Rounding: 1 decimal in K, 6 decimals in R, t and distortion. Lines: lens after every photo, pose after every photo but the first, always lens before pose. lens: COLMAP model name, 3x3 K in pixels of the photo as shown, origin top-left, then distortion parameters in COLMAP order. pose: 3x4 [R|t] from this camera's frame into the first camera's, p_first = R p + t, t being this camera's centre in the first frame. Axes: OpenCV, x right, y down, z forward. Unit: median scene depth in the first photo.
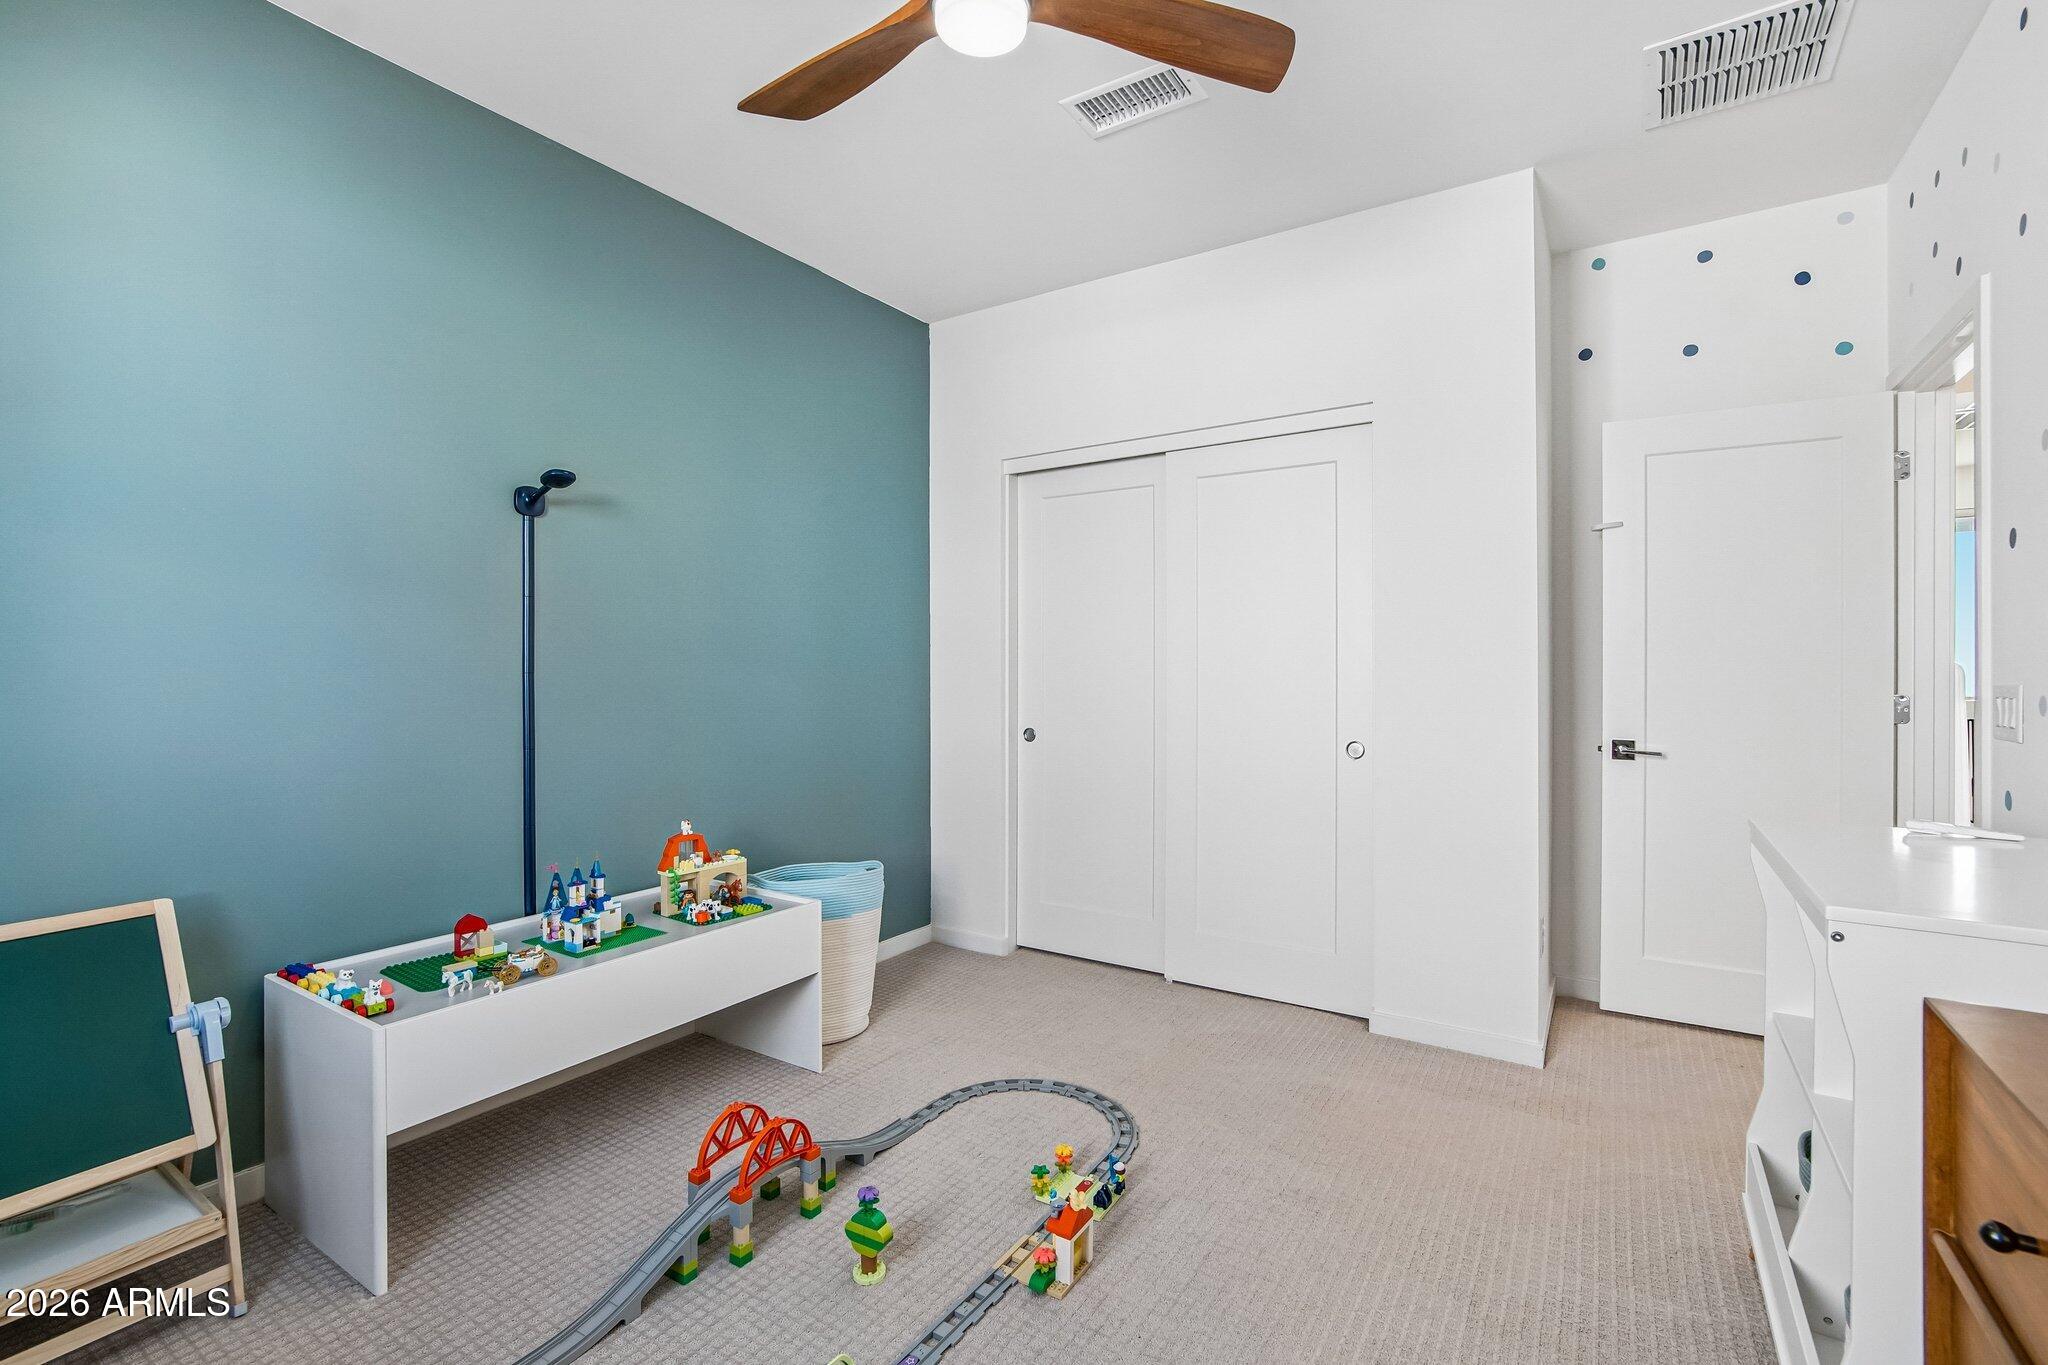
lens RADIAL K [[920.0, 0, 1008.9], [0, 920.0, 681.5], [0, 0, 1]] dist [-0.027509, 0.006956]
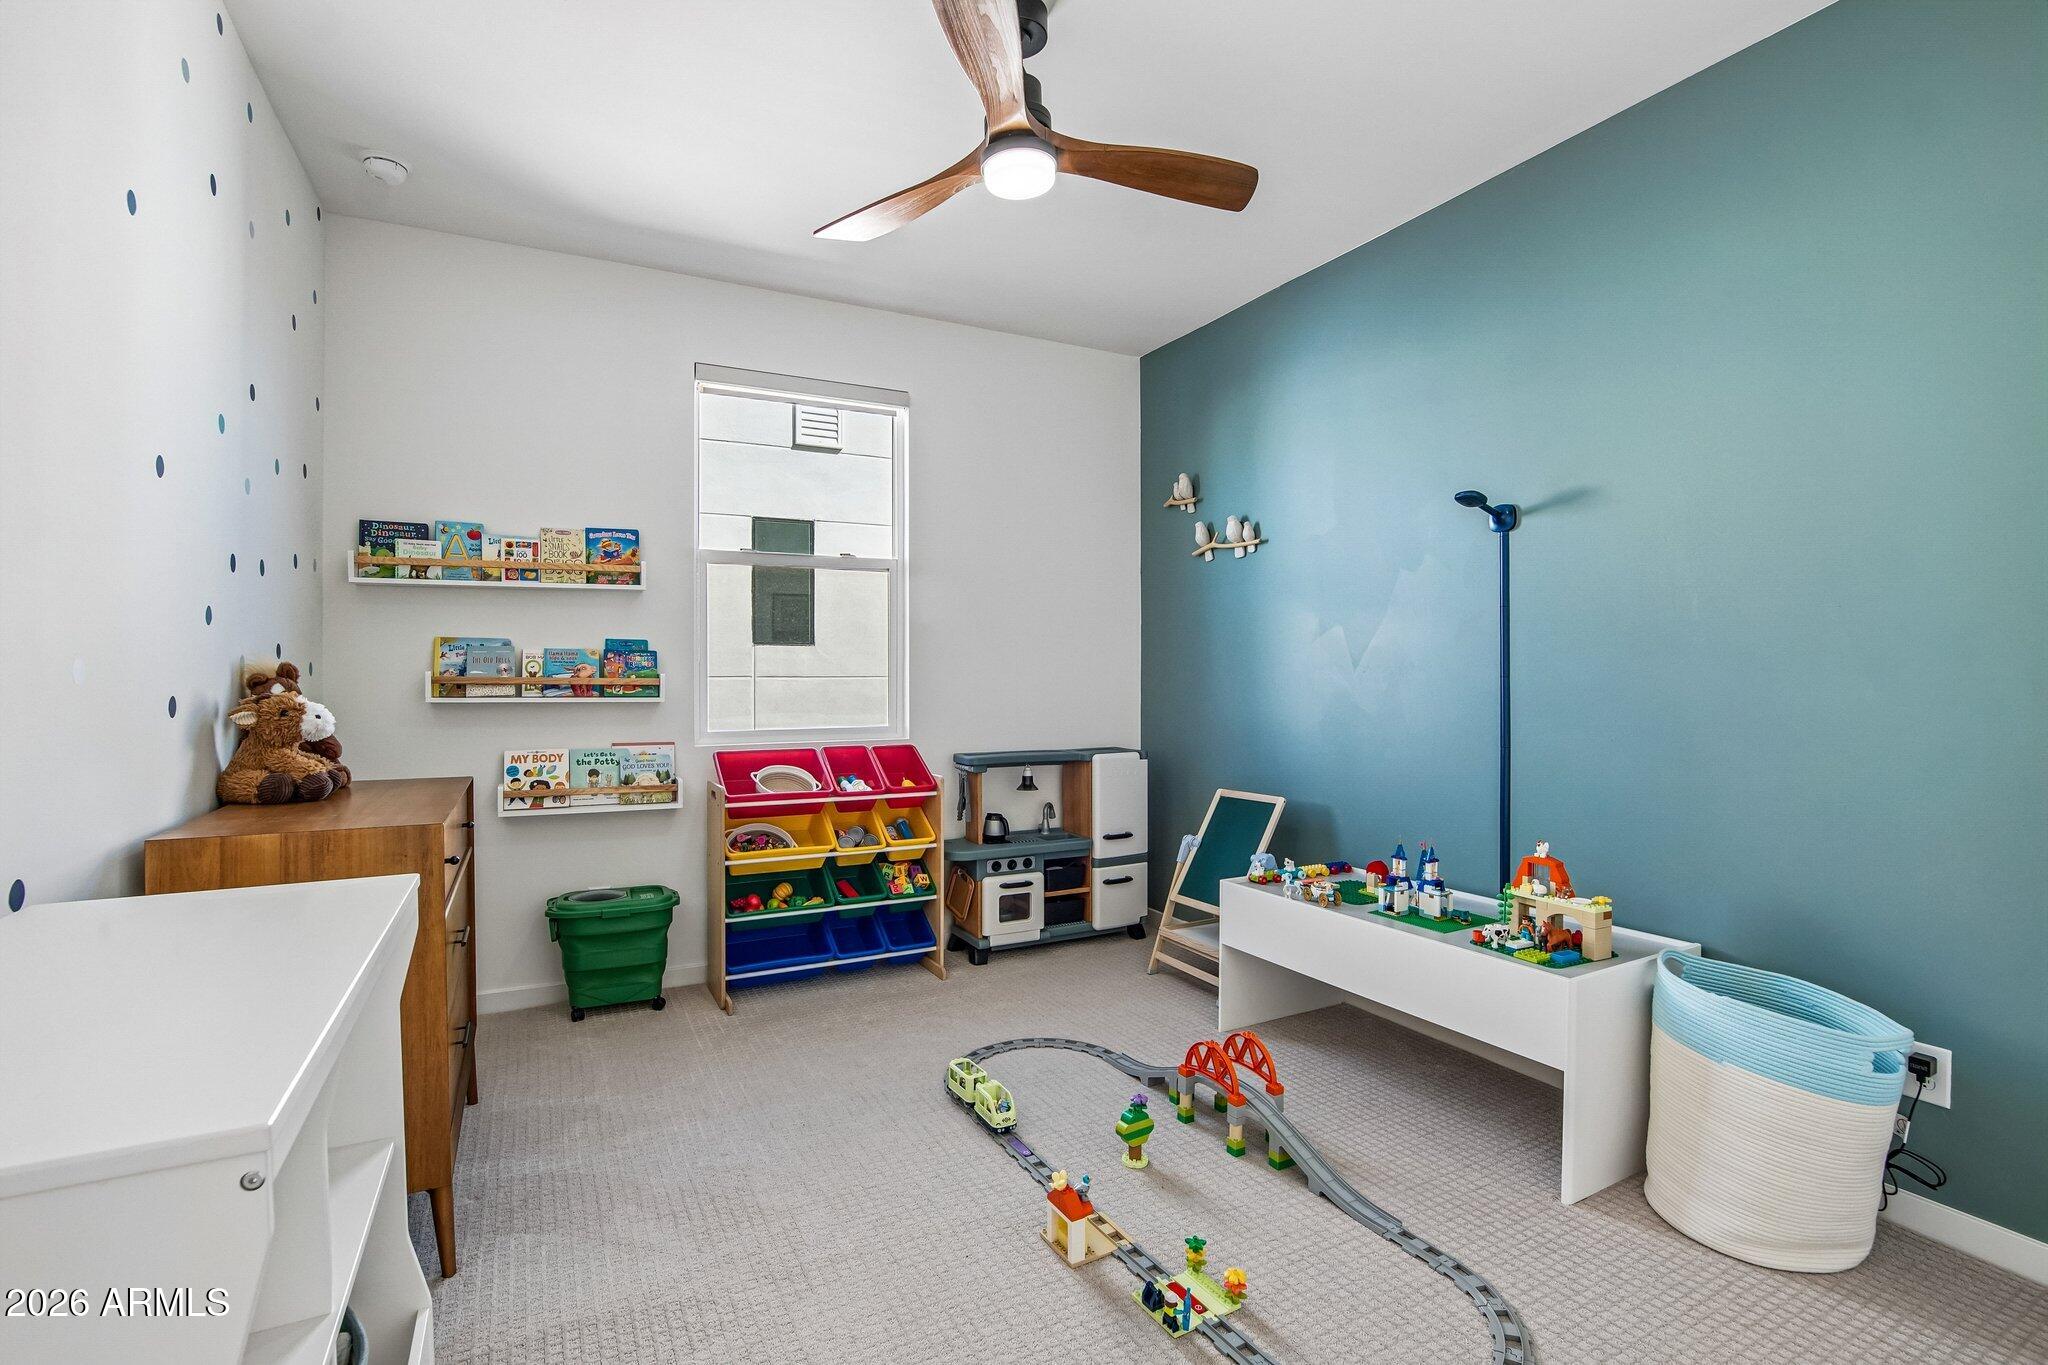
lens RADIAL K [[920.0, 0, 1008.9], [0, 920.0, 681.5], [0, 0, 1]] dist [-0.027509, 0.006956]
pose [[-0.476162, 0.010011, -0.879301, 0.780524], [-0.004946, 0.999889, 0.014063, -0.017610], [0.879344, 0.011045, -0.476059, 1.099853]]
